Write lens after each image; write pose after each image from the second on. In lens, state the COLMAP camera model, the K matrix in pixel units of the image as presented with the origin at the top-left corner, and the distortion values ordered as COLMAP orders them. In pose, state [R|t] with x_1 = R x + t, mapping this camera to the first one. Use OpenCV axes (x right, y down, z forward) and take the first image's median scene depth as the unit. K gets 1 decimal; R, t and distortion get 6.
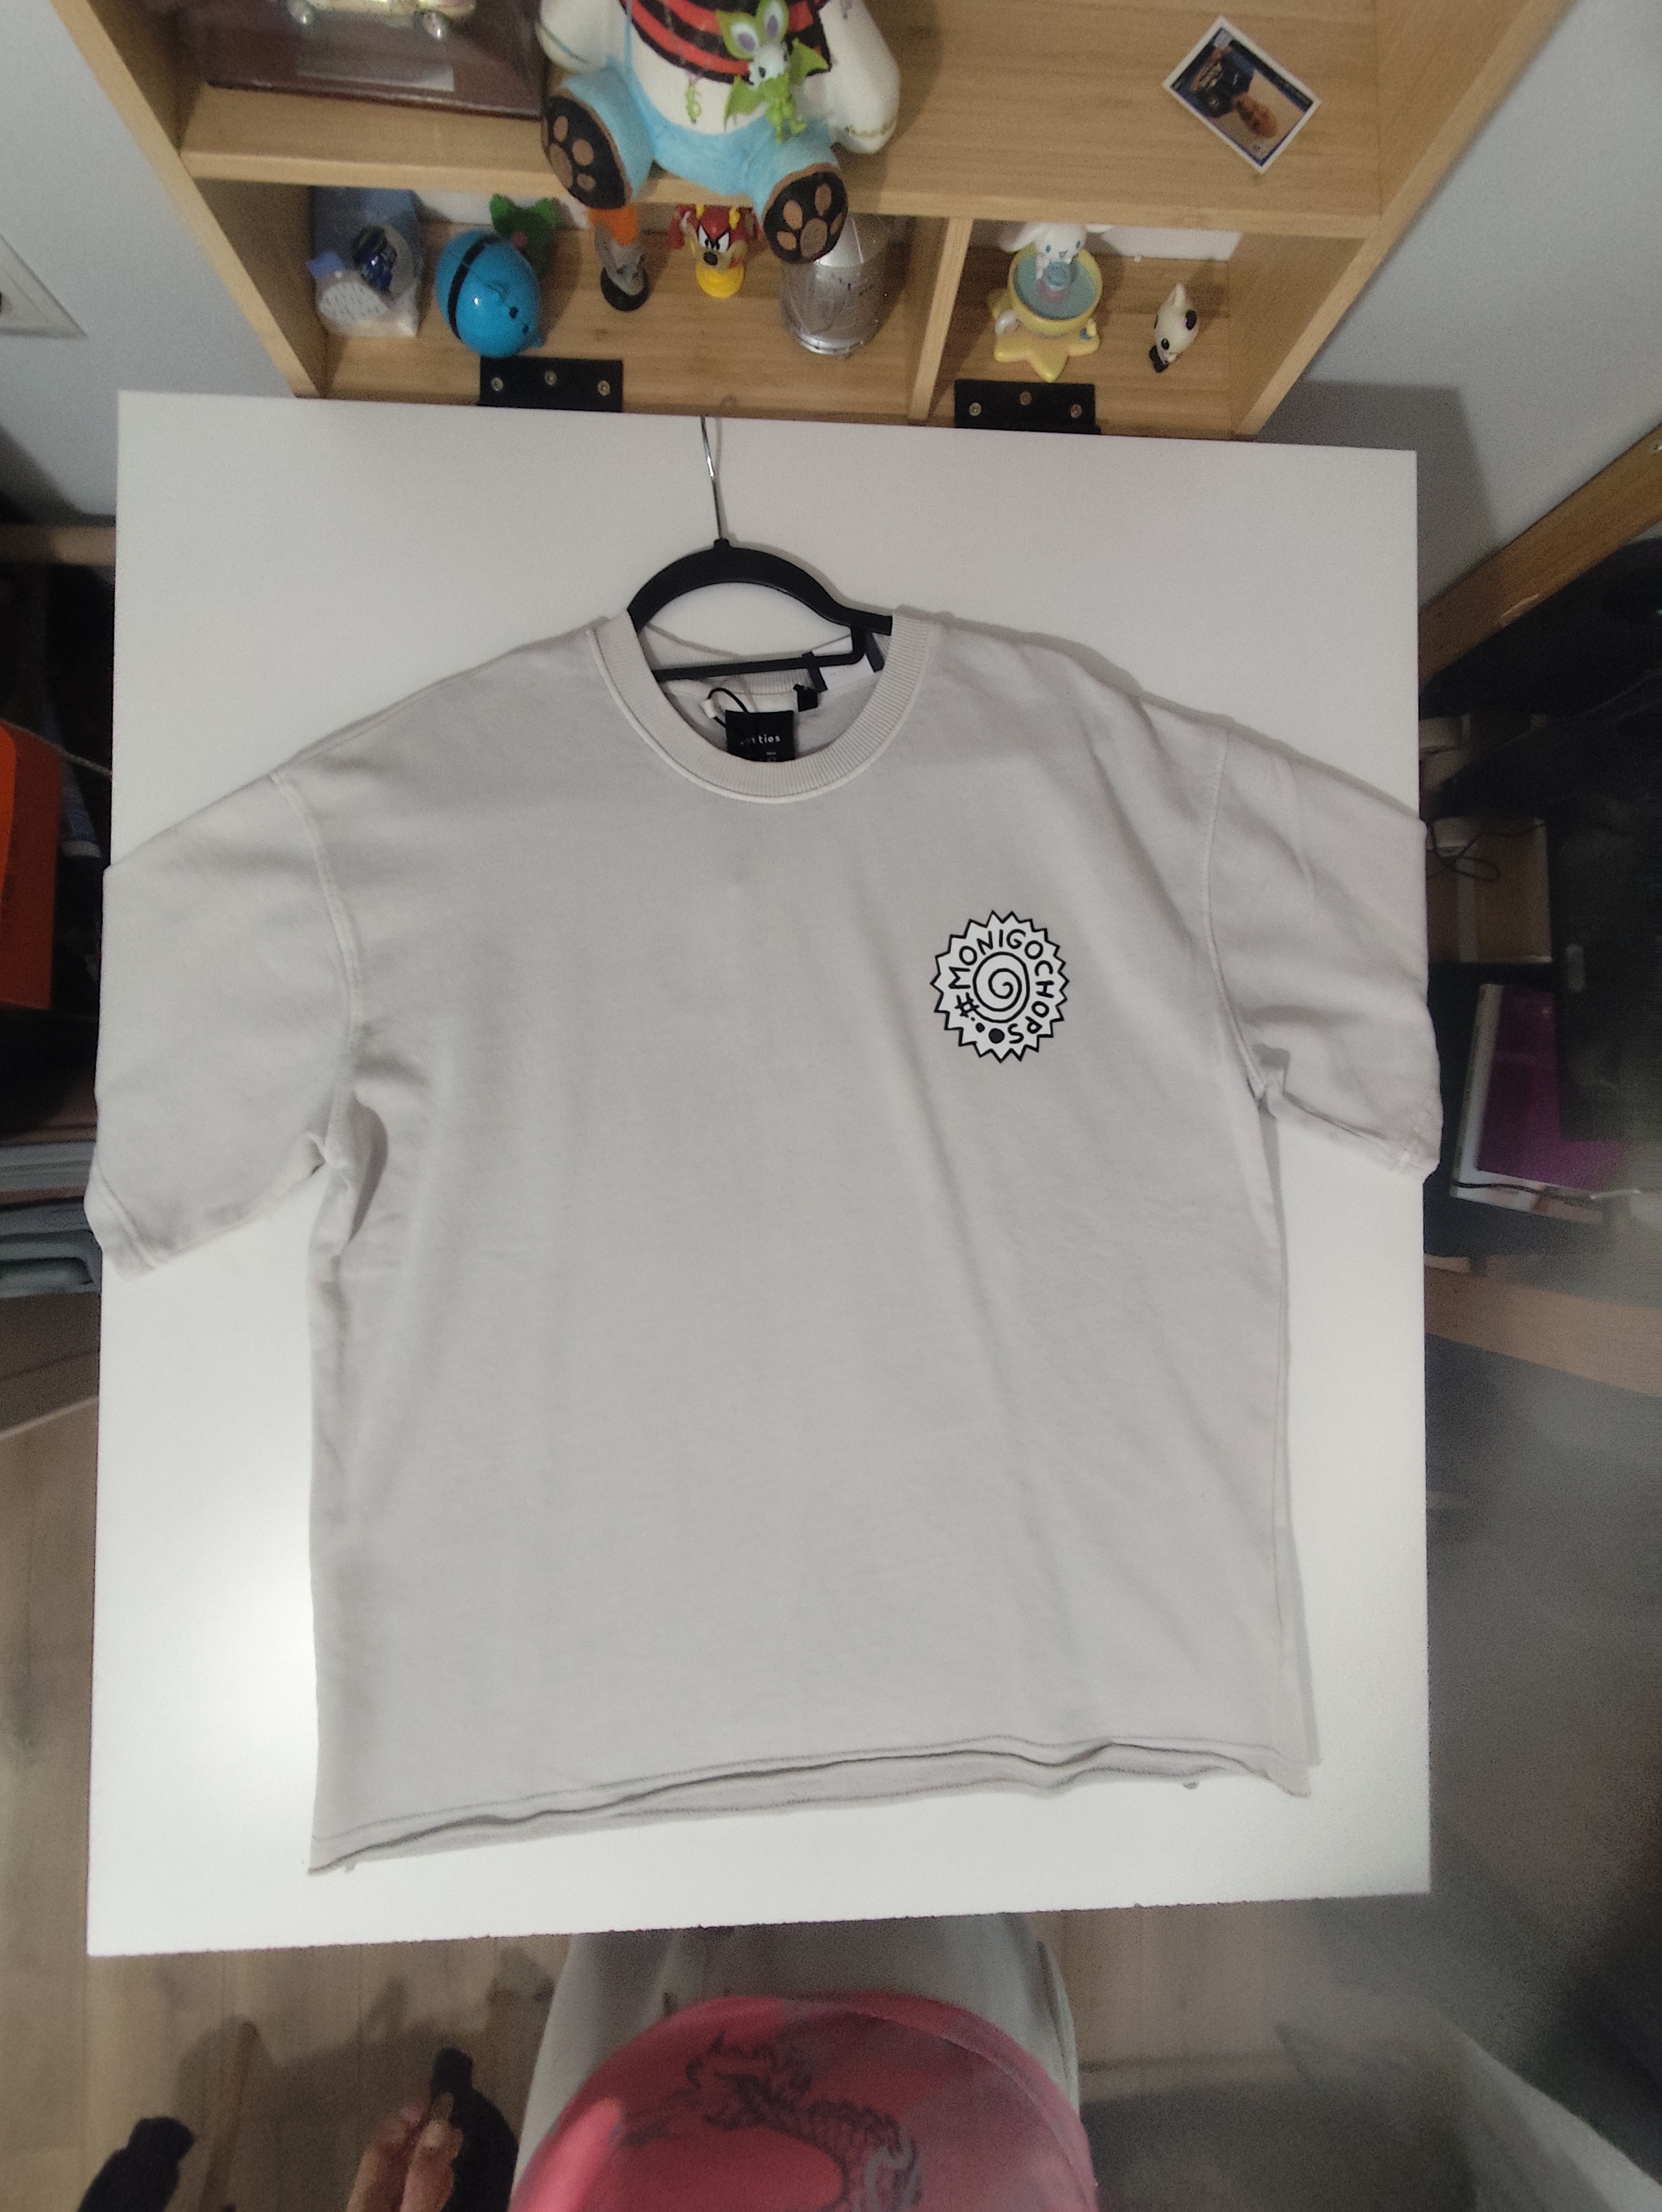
lens RADIAL K [[1020.6, 0, 827.8], [0, 1020.6, 1109.7], [0, 0, 1]] dist [-0.000994, -0.000664]
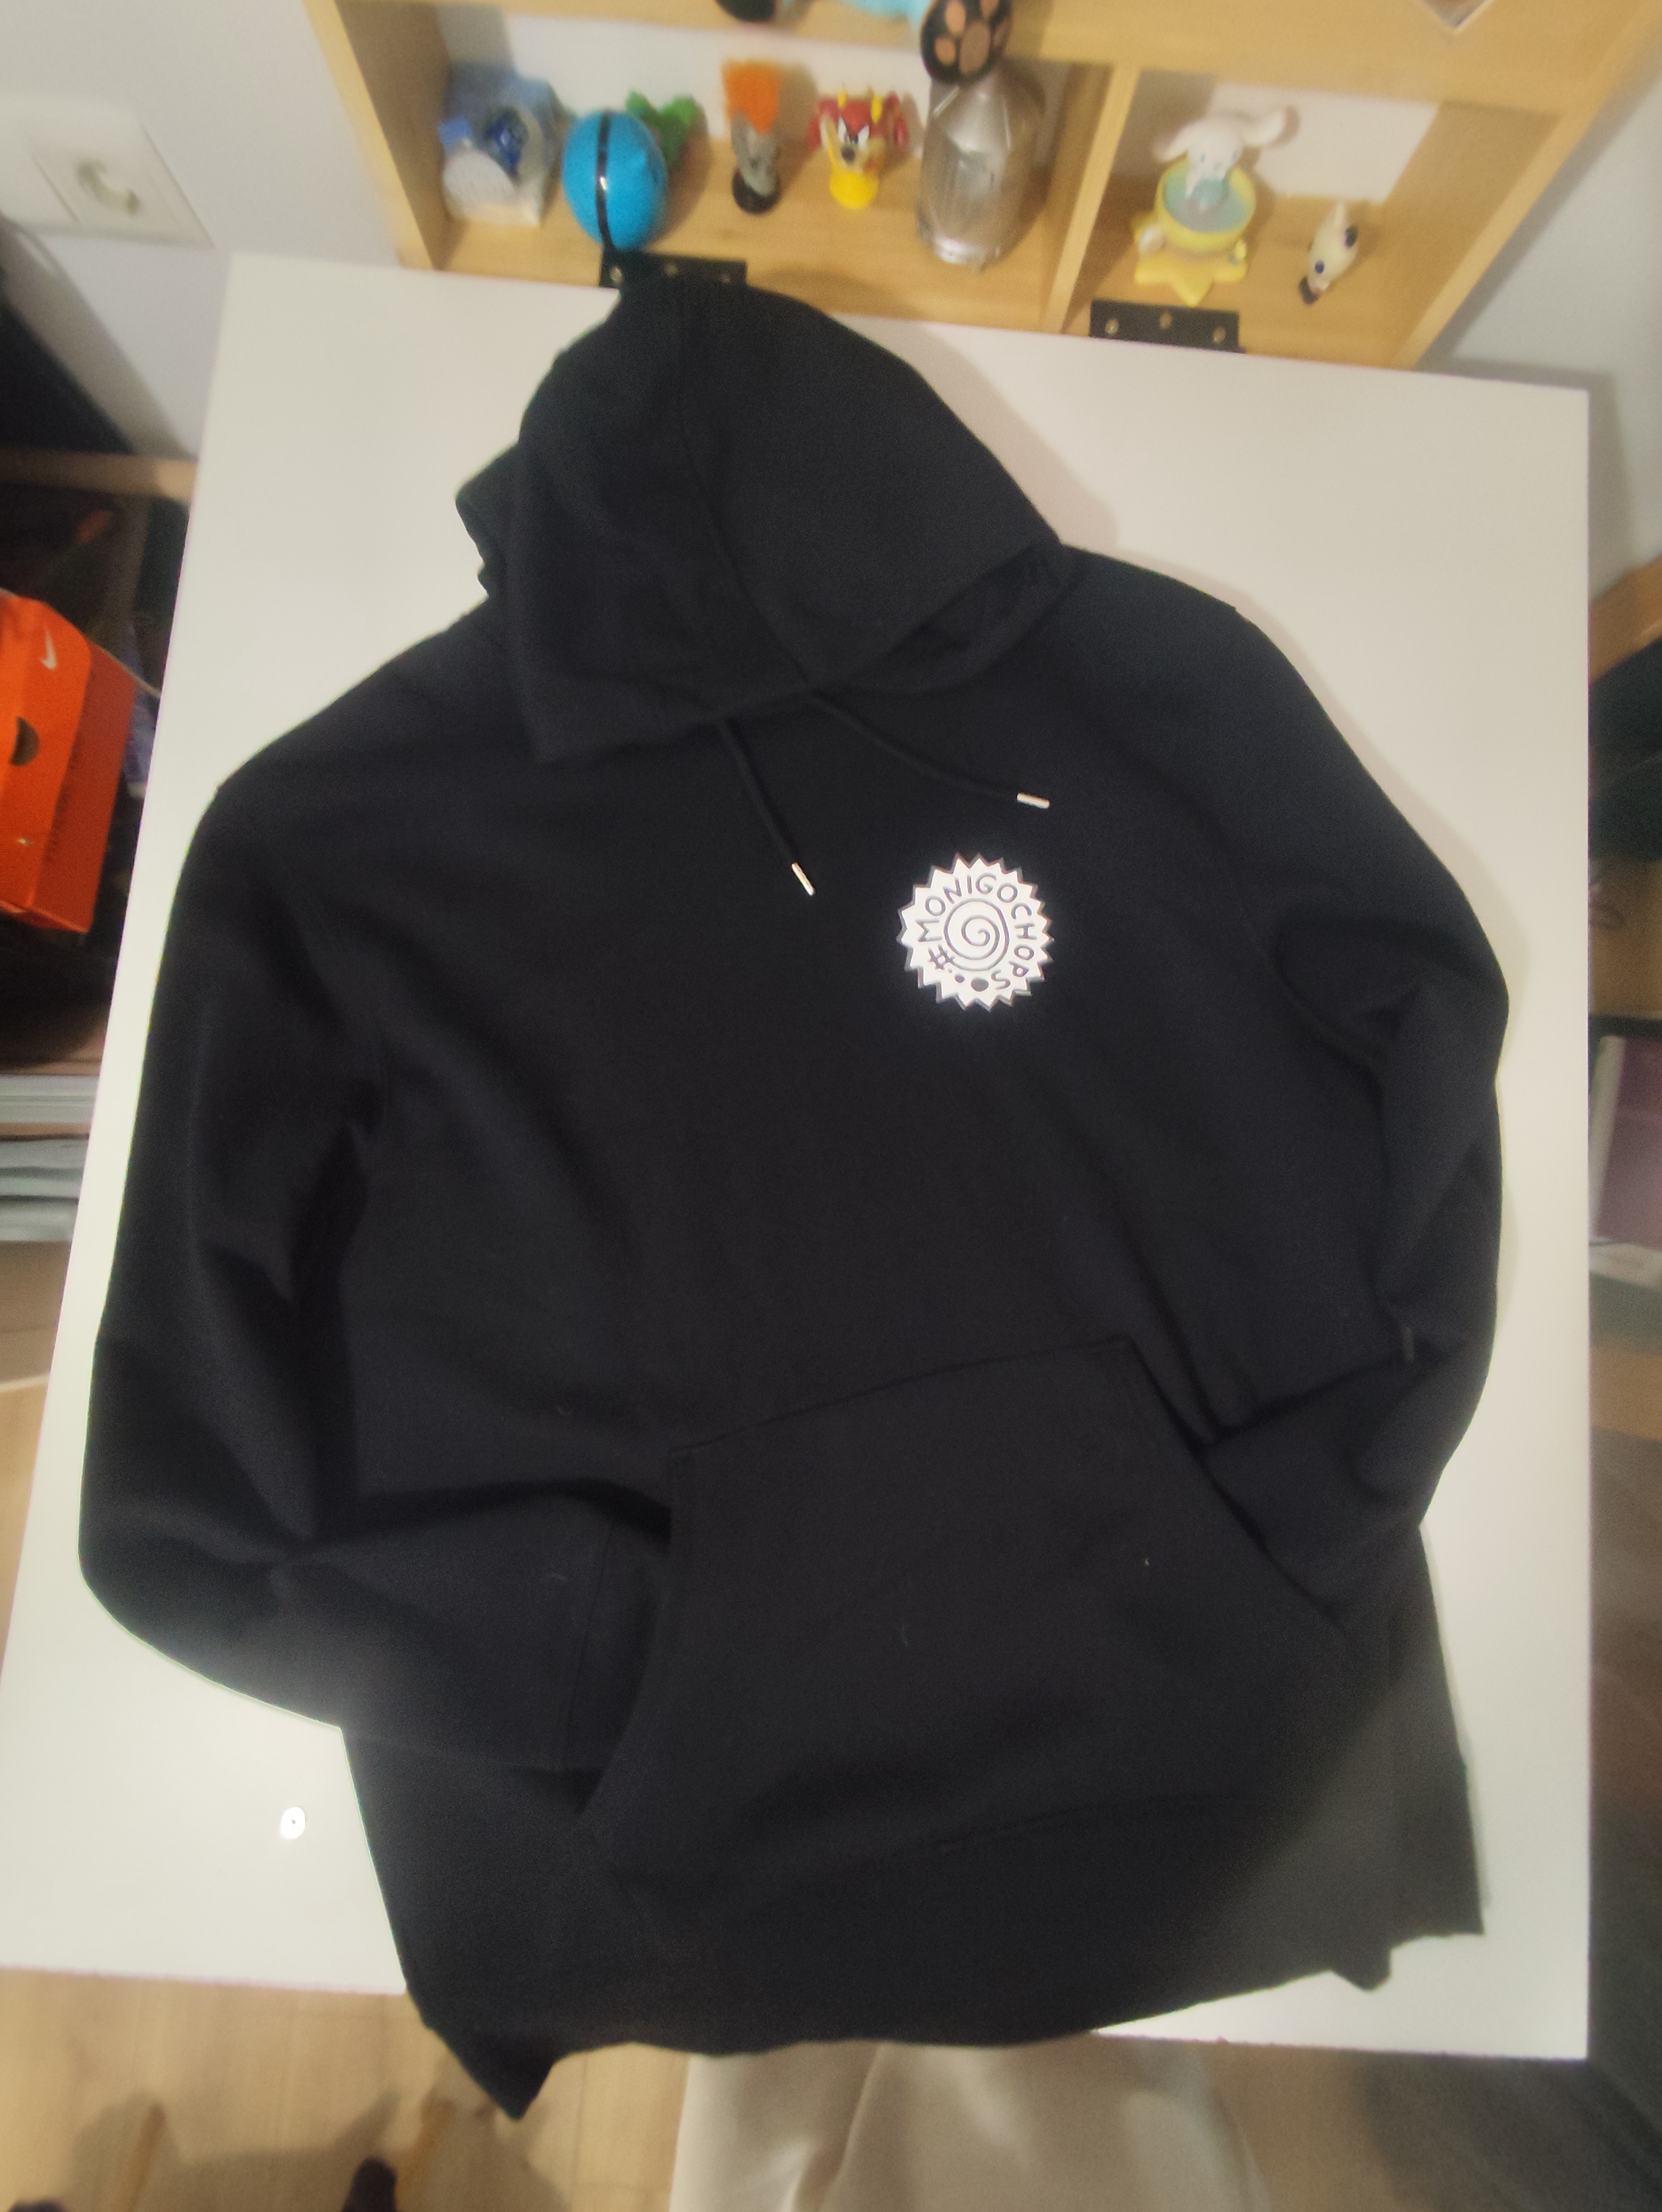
lens RADIAL K [[1020.6, 0, 826.8], [0, 1020.6, 1103.8], [0, 0, 1]] dist [-0.000994, -0.000664]
pose [[0.996596, 0.072014, -0.040136, -0.030396], [-0.075411, 0.993013, -0.090762, 0.139993], [0.033319, 0.093480, 0.995063, 0.119185]]
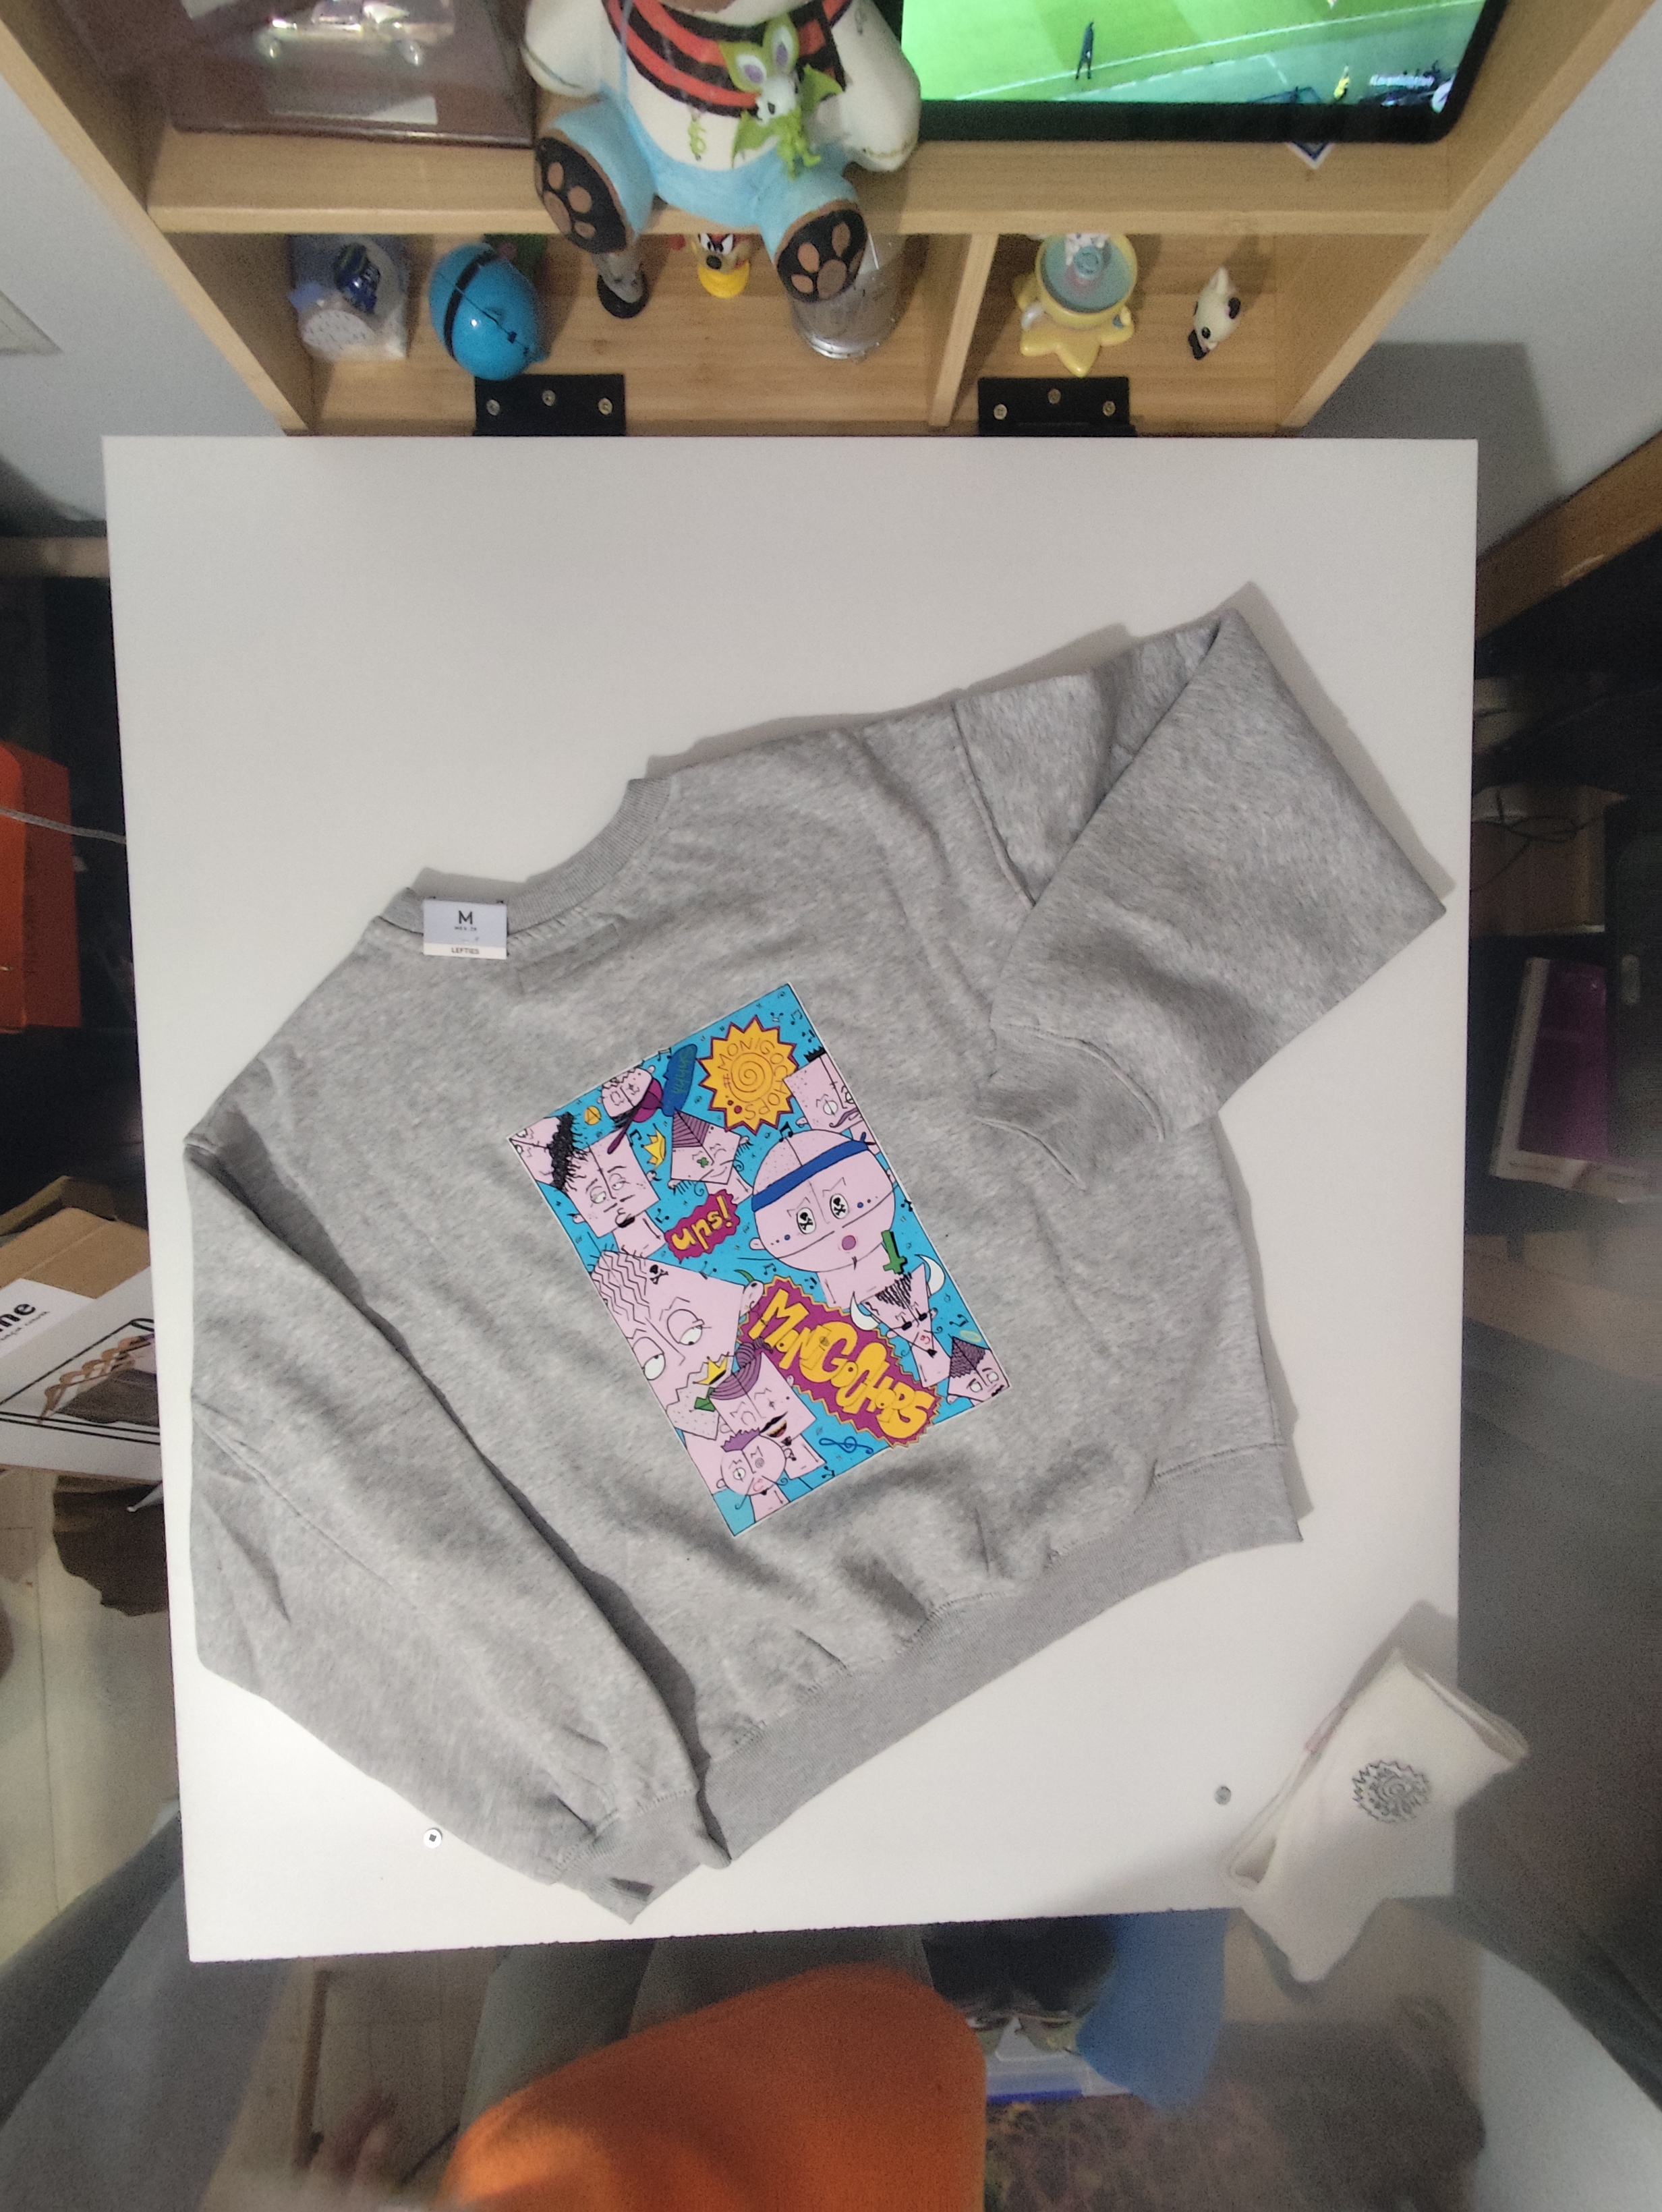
lens RADIAL K [[1020.6, 0, 822.0], [0, 1020.6, 1114.1], [0, 0, 1]] dist [-0.000994, -0.000664]
pose [[0.999448, -0.022120, -0.024773, -0.010678], [0.024008, 0.996607, 0.078722, -0.125489], [0.022948, -0.079273, 0.996589, 0.012701]]
